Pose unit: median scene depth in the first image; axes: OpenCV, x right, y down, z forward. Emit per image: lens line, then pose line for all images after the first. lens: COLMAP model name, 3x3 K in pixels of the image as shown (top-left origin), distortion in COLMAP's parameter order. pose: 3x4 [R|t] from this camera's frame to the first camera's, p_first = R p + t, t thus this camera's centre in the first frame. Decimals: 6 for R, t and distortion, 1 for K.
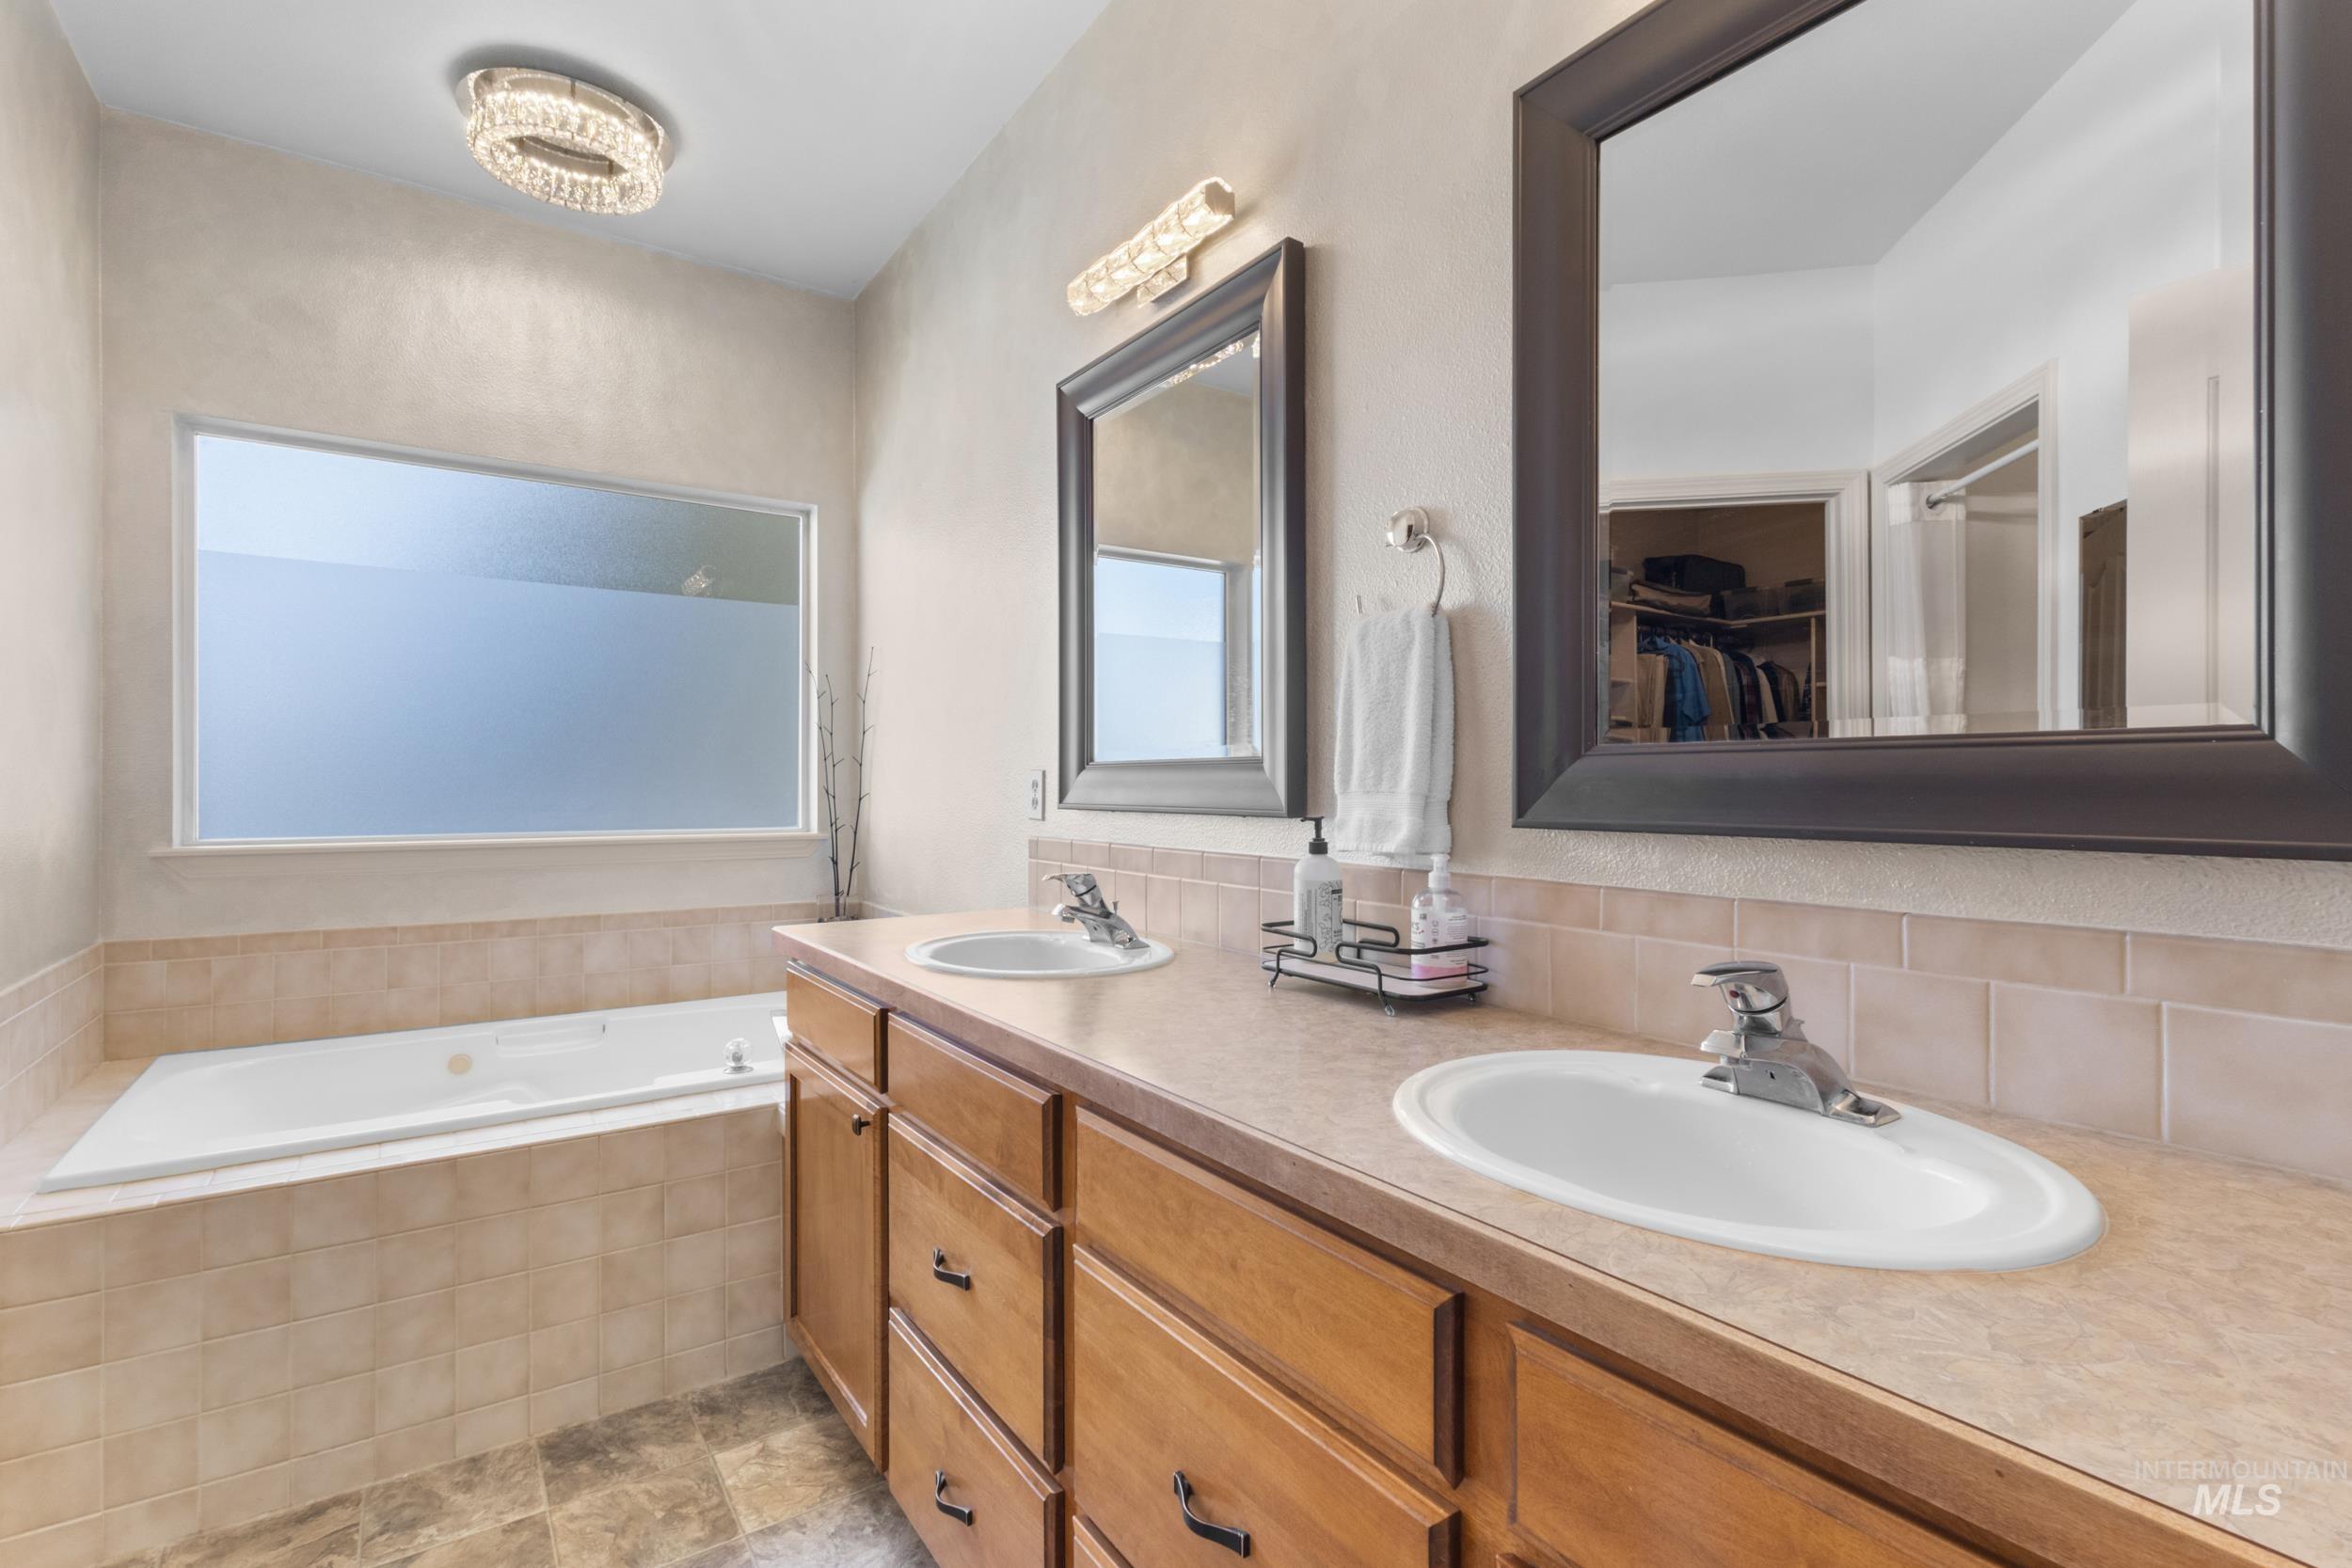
lens RADIAL K [[1089.7, 0, 1176.4], [0, 1089.7, 787.9], [0, 0, 1]] dist [0.000746, 0.001784]
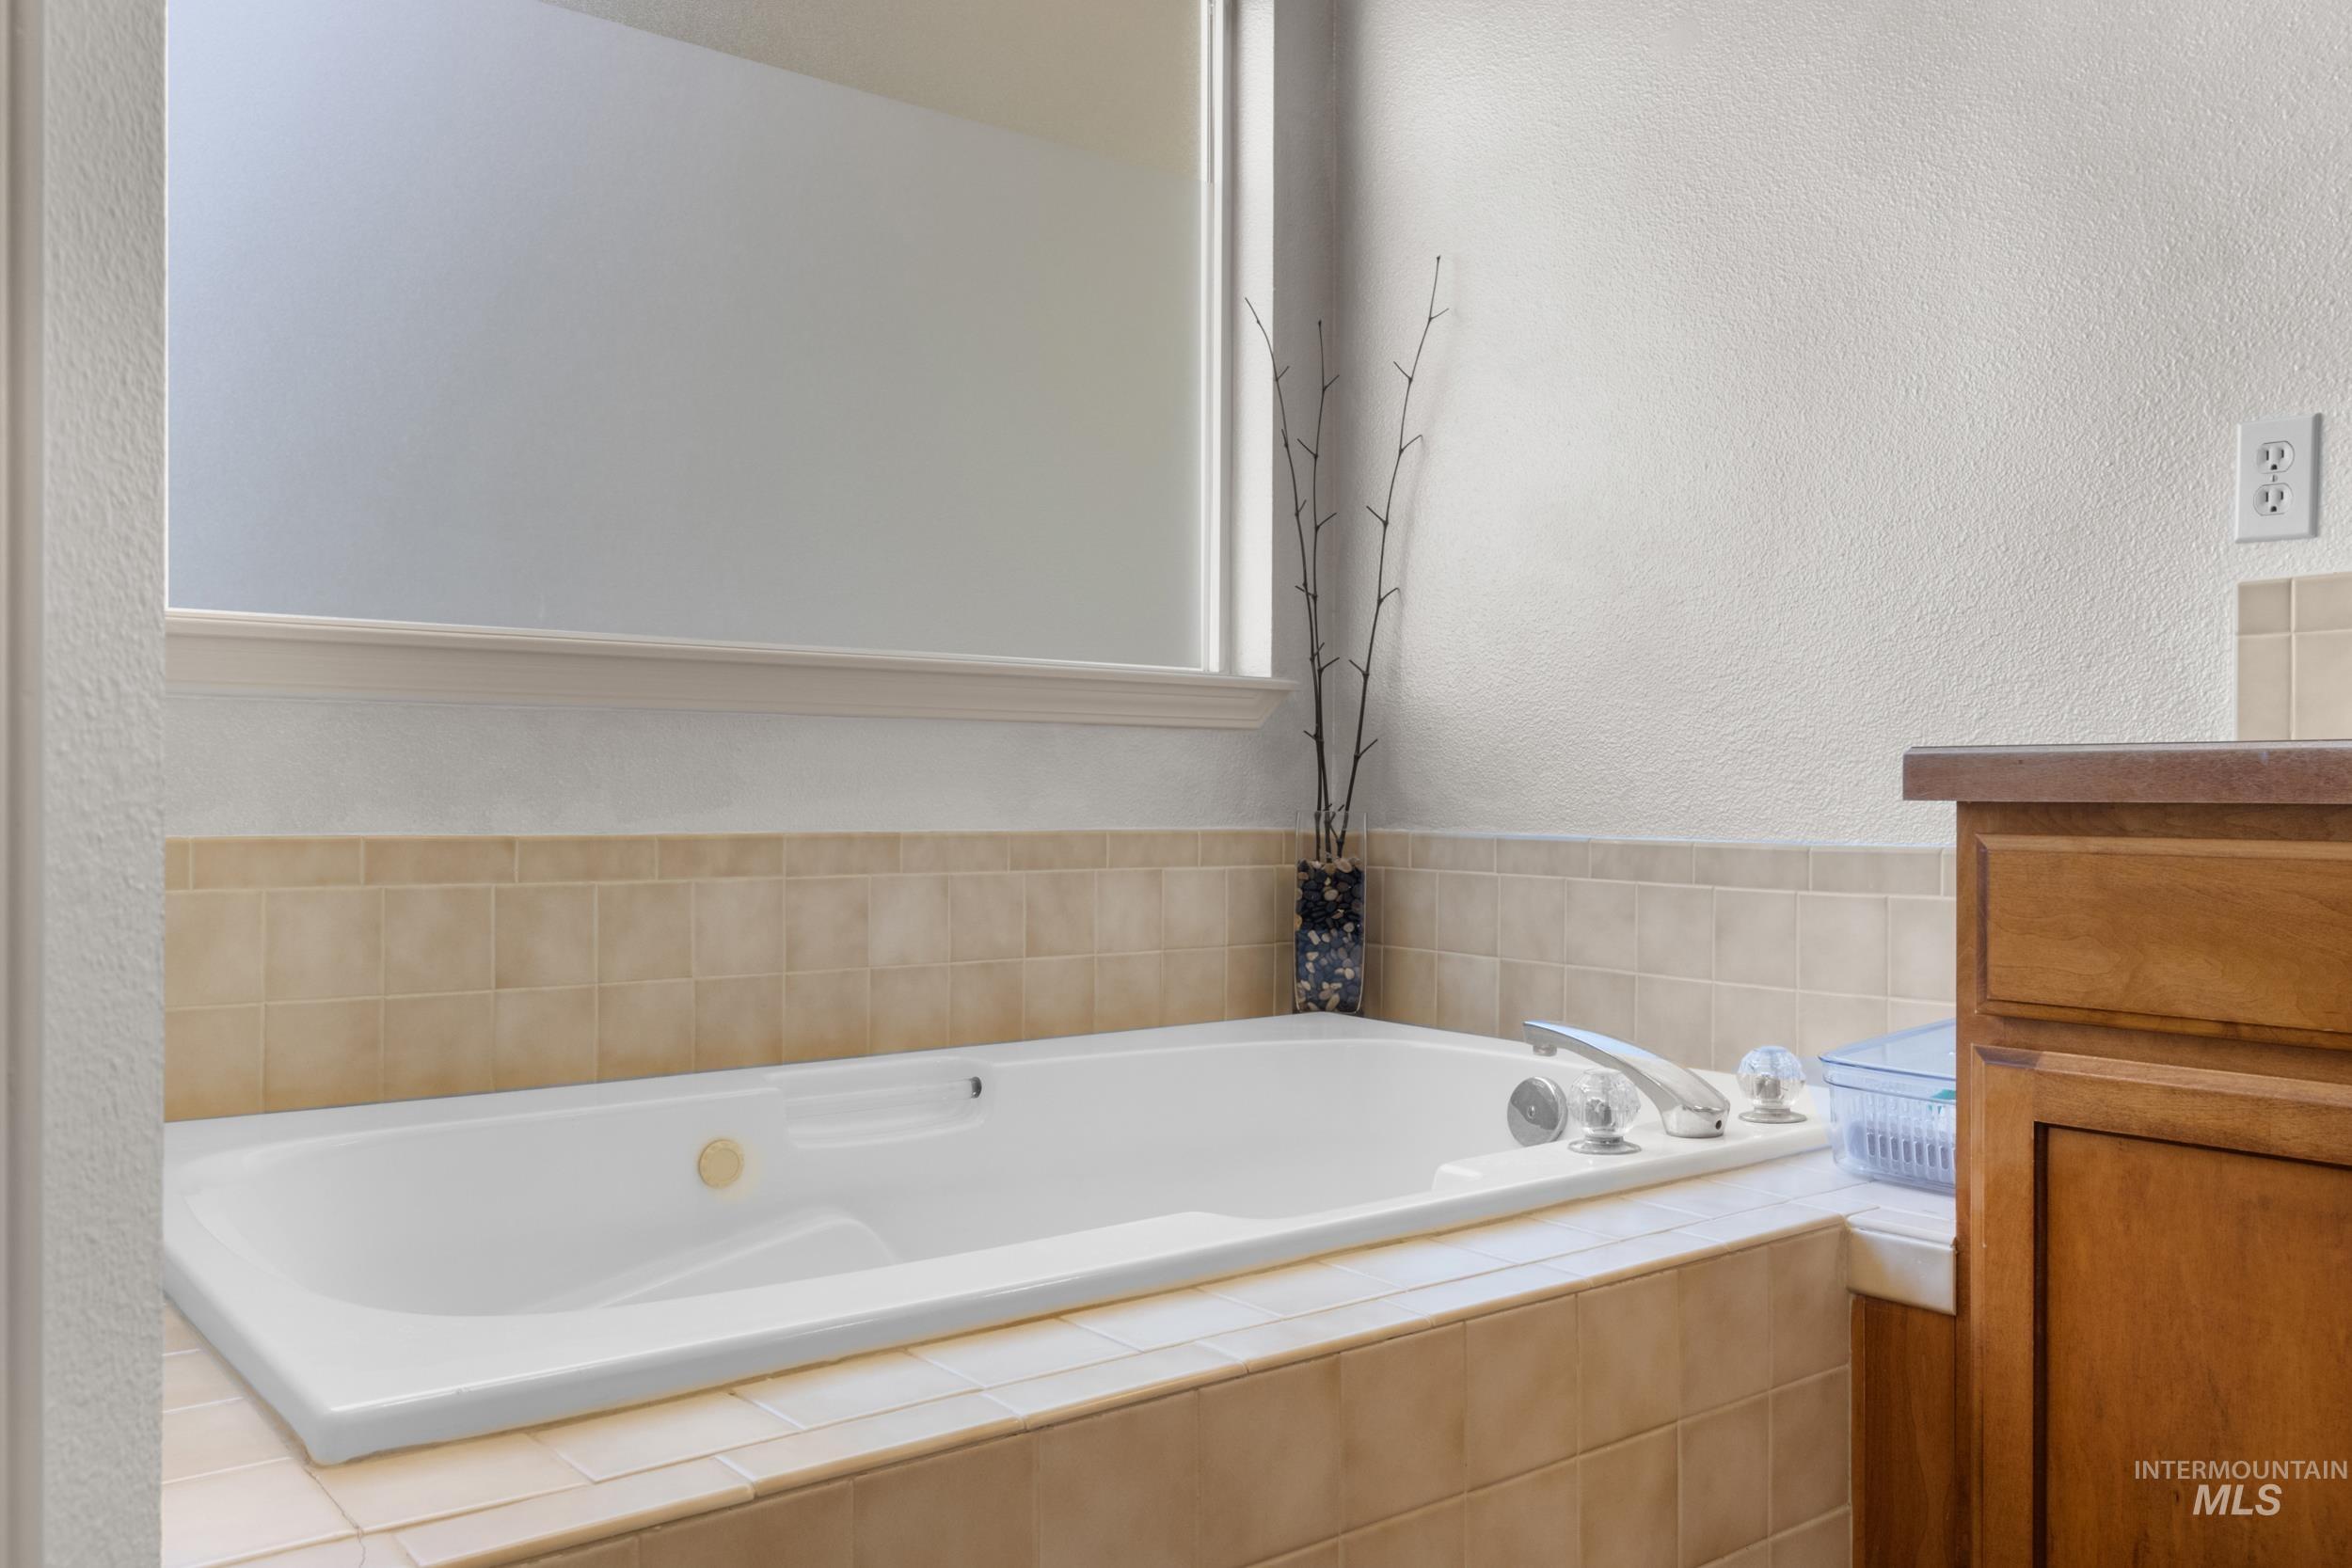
lens RADIAL K [[1876.3, 0, 1176.6], [0, 1876.3, 779.8], [0, 0, 1]] dist [0.008742, 0.002037]
pose [[0.997920, 0.002692, 0.064405, -0.491621], [-0.002200, 0.999968, -0.007703, 0.106041], [-0.064423, 0.007546, 0.997894, 0.264238]]
